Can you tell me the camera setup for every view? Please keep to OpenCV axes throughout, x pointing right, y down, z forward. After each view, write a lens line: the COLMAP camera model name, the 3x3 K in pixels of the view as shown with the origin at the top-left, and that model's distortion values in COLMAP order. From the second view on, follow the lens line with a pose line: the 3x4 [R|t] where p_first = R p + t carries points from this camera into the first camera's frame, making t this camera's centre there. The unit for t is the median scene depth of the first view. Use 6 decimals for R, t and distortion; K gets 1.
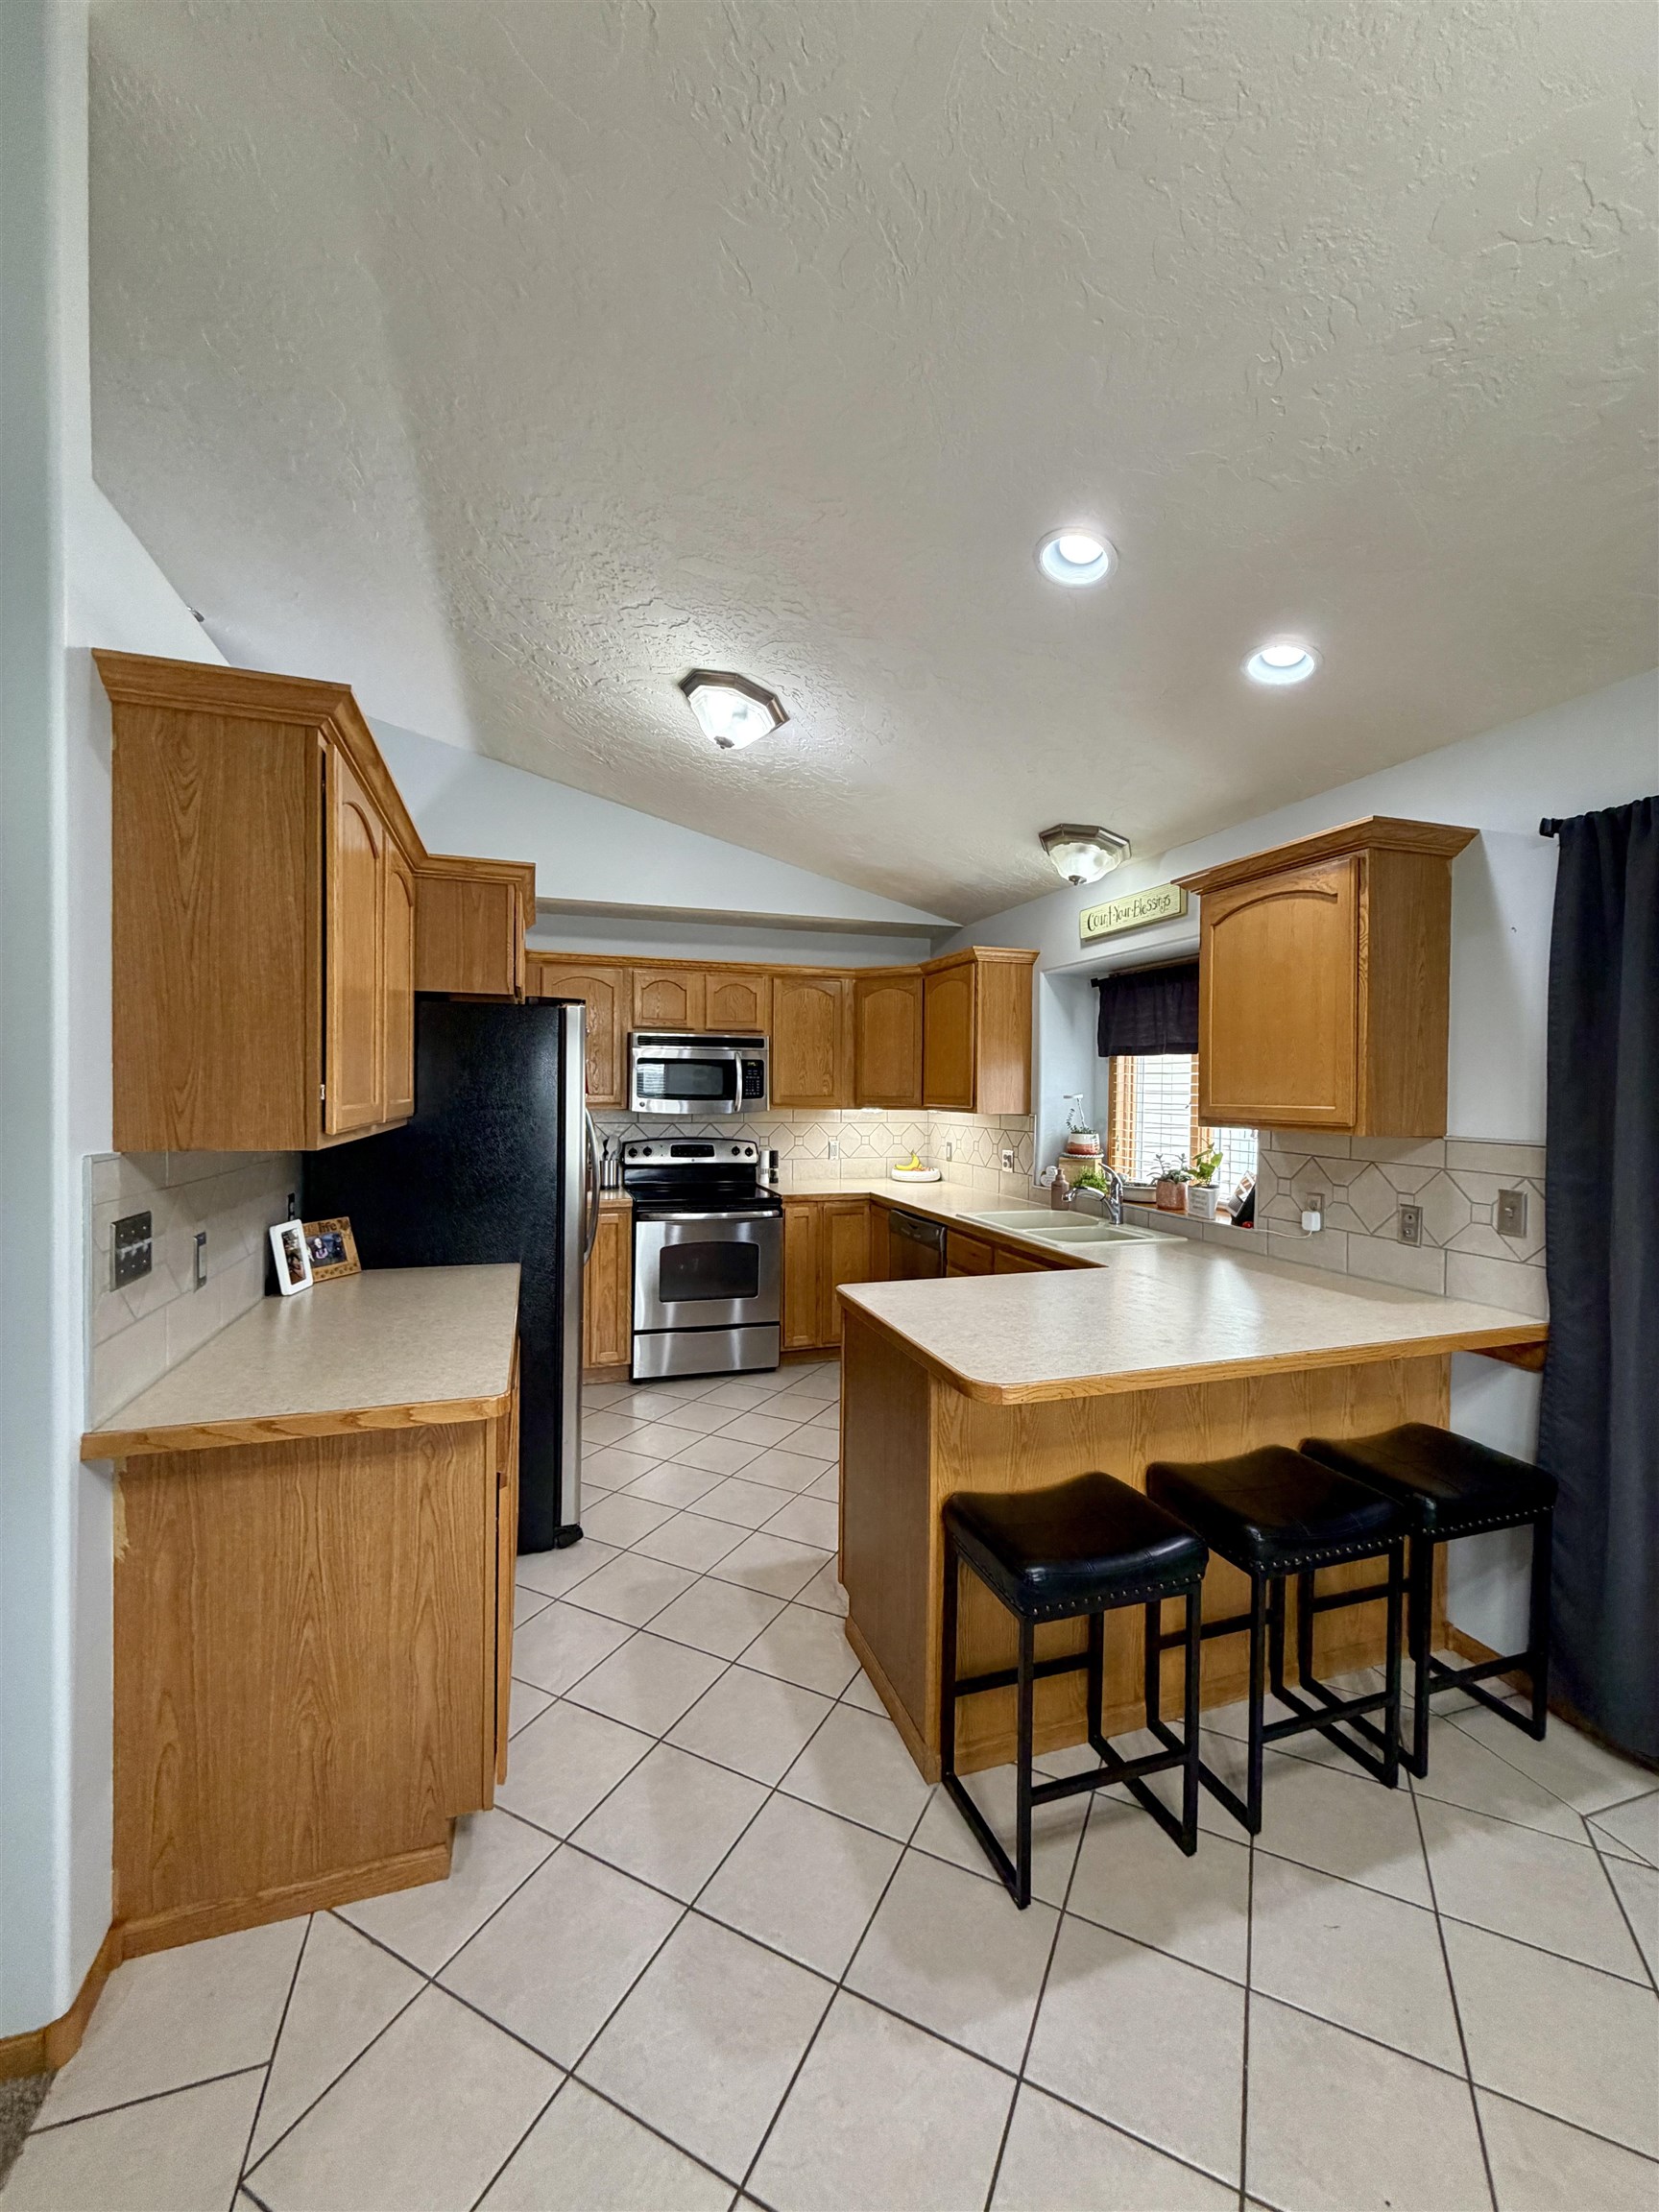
lens RADIAL K [[882.0, 0, 830.4], [0, 882.0, 1096.9], [0, 0, 1]] dist [0.003901, -0.000354]
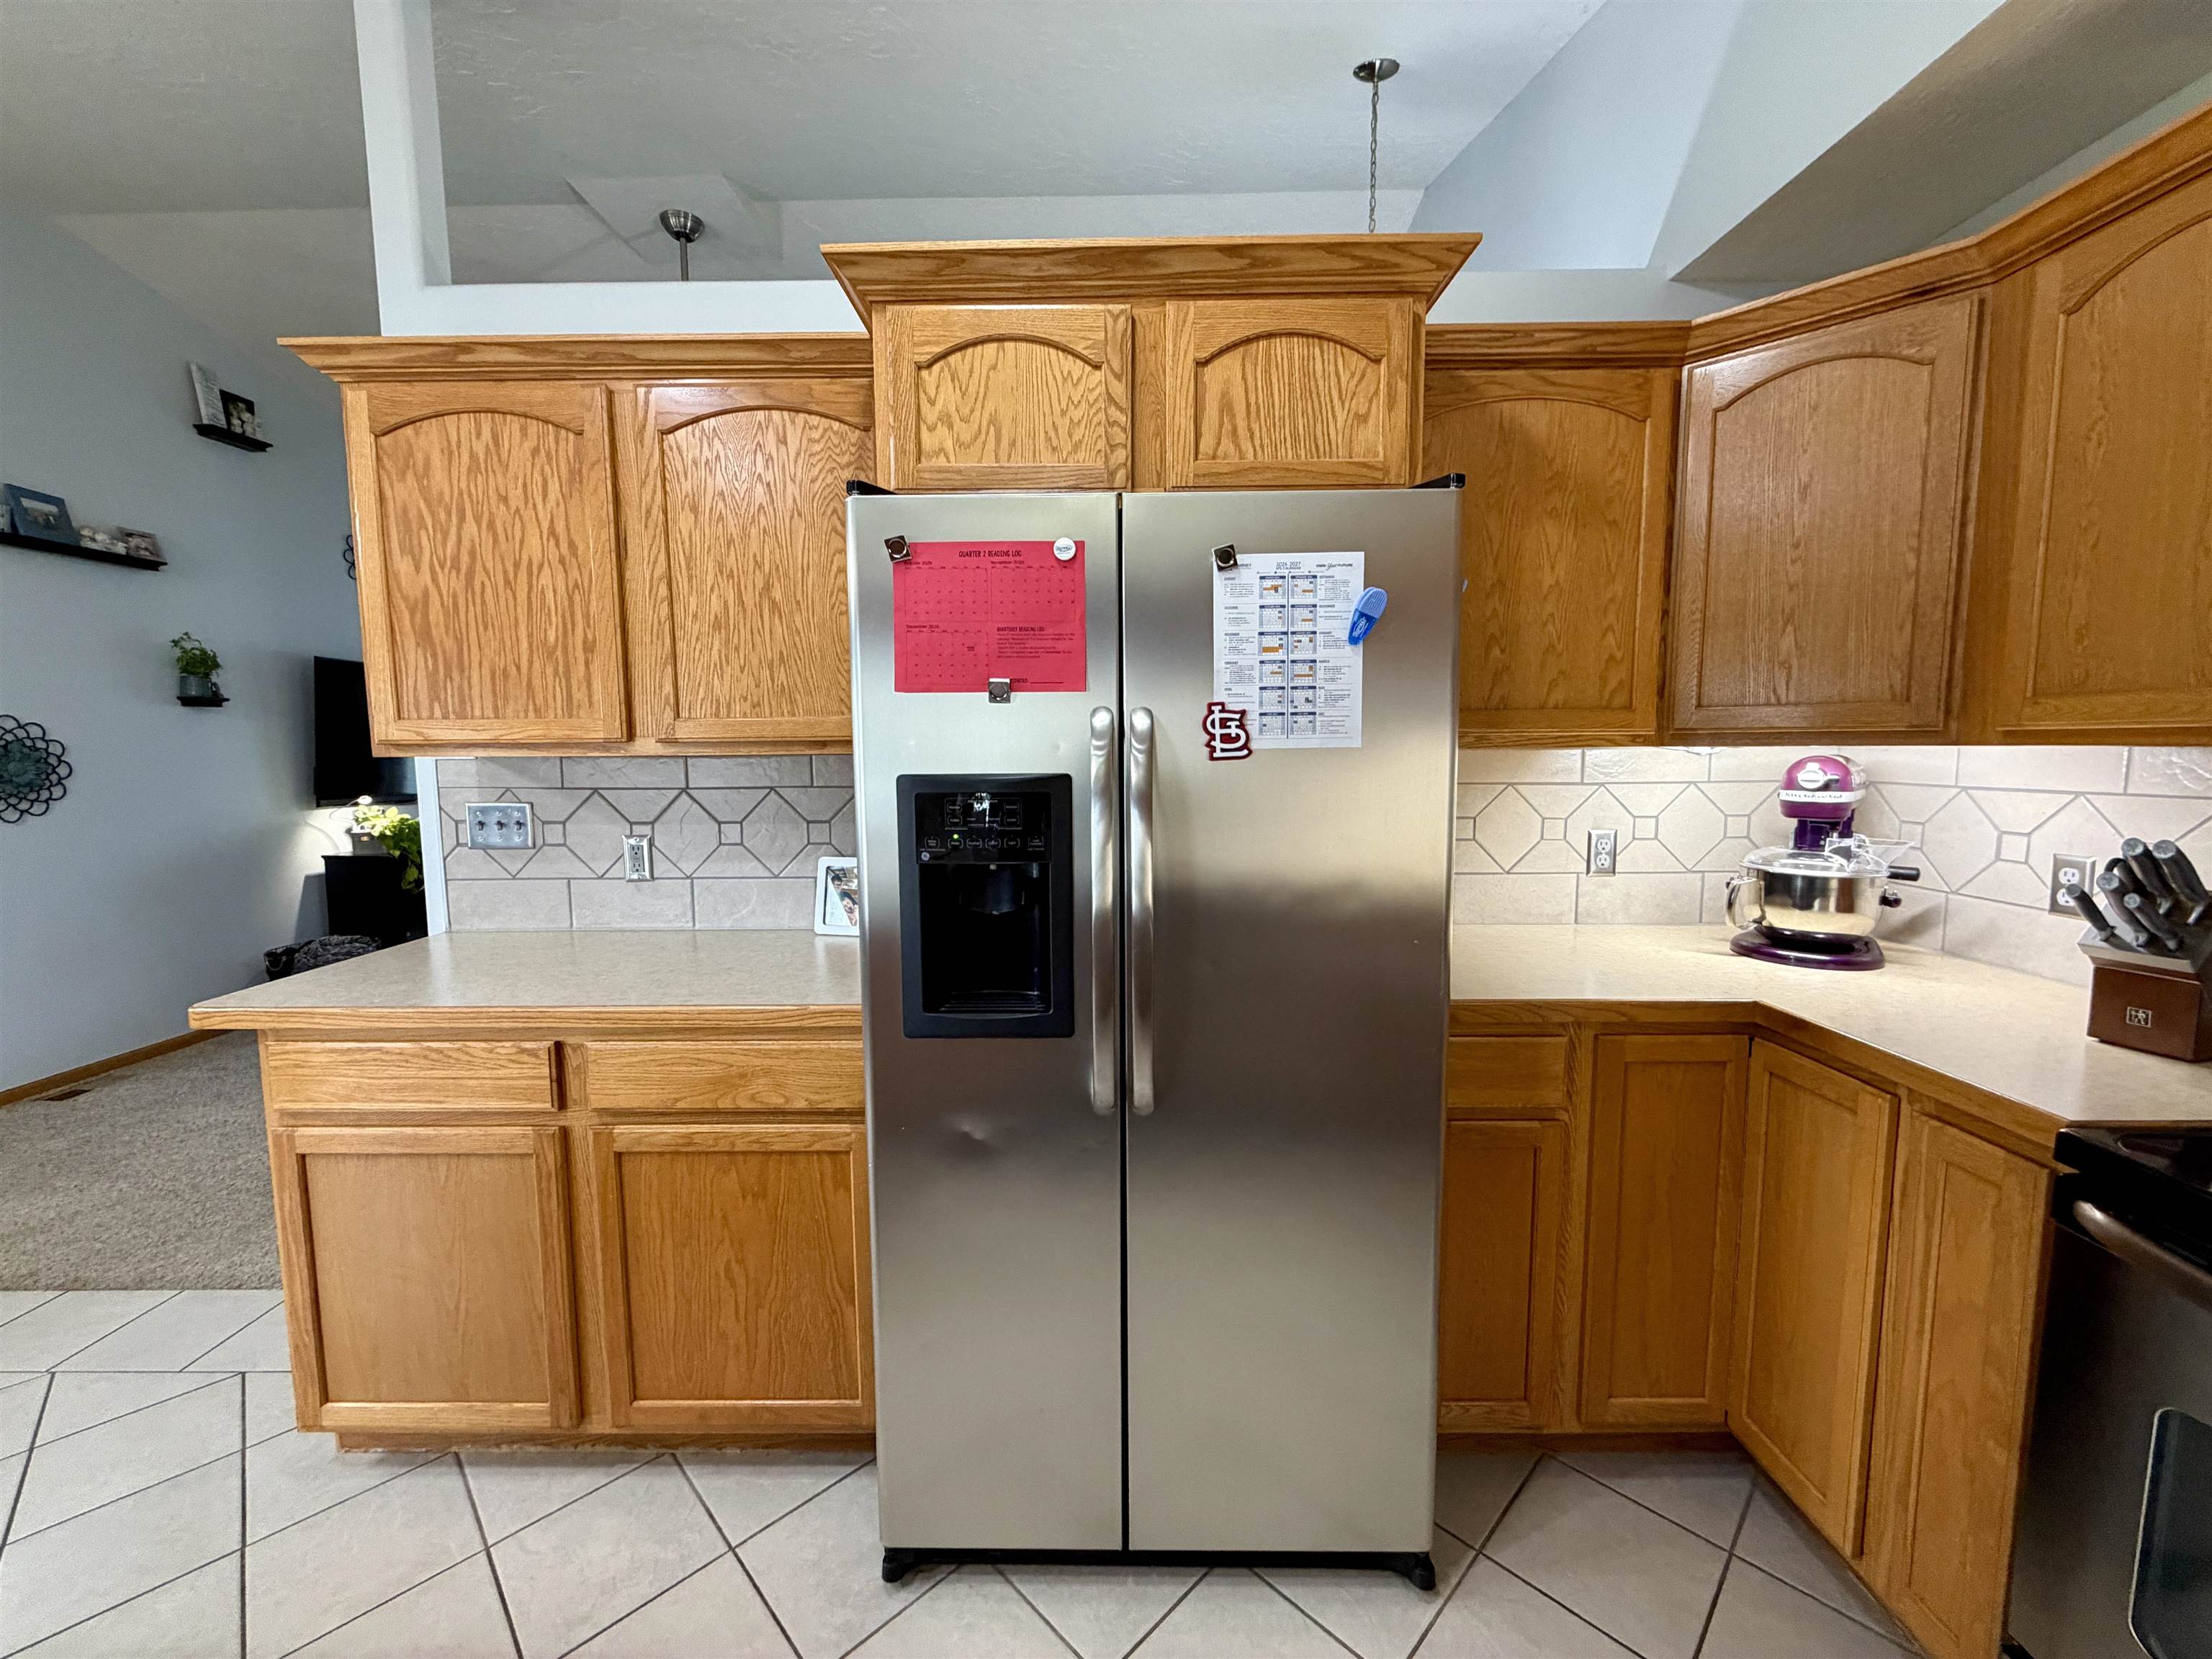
lens RADIAL K [[882.0, 0, 1090.6], [0, 882.0, 823.8], [0, 0, 1]] dist [0.003901, -0.000354]
pose [[-0.322420, 0.080774, -0.943144, 0.119657], [-0.002536, 0.996275, 0.086192, 0.023945], [0.946593, 0.030182, -0.321014, 1.226372]]
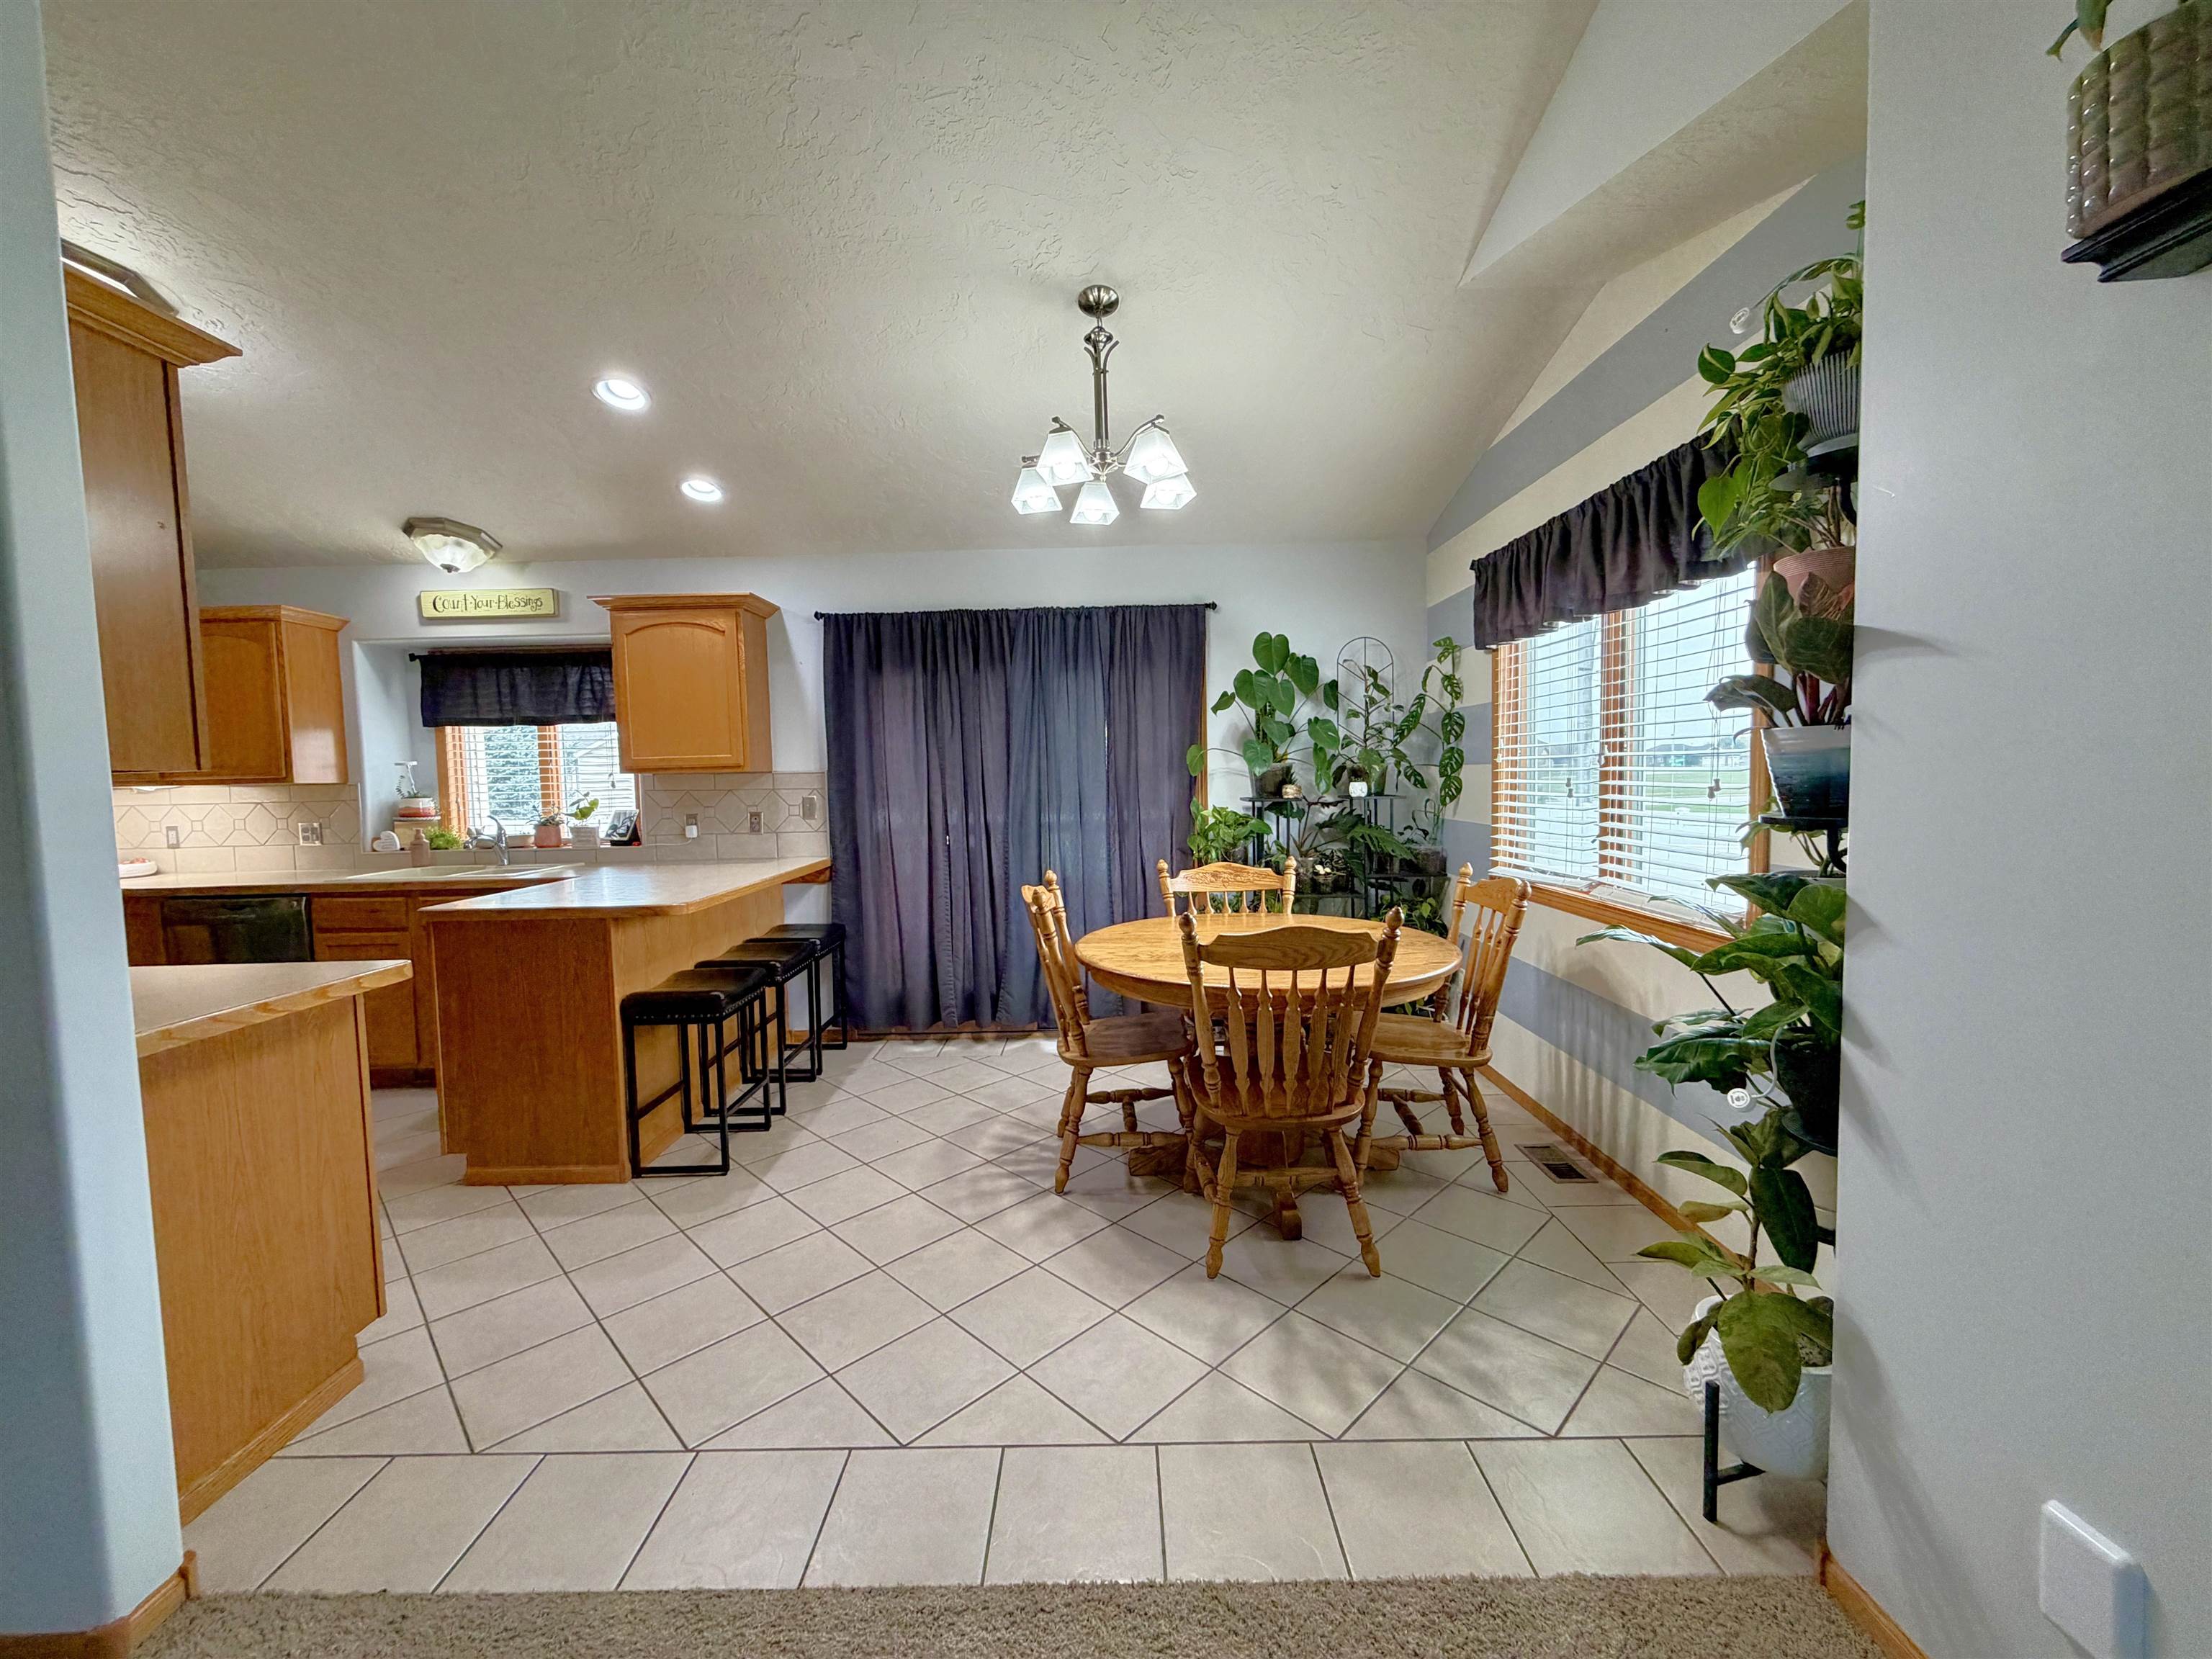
lens RADIAL K [[882.0, 0, 1100.5], [0, 882.0, 826.6], [0, 0, 1]] dist [0.003901, -0.000354]
pose [[0.322634, -0.073792, 0.943643, -0.673598], [0.035952, 0.997192, 0.065688, 0.051189], [-0.945841, 0.012733, 0.324382, -0.196581]]
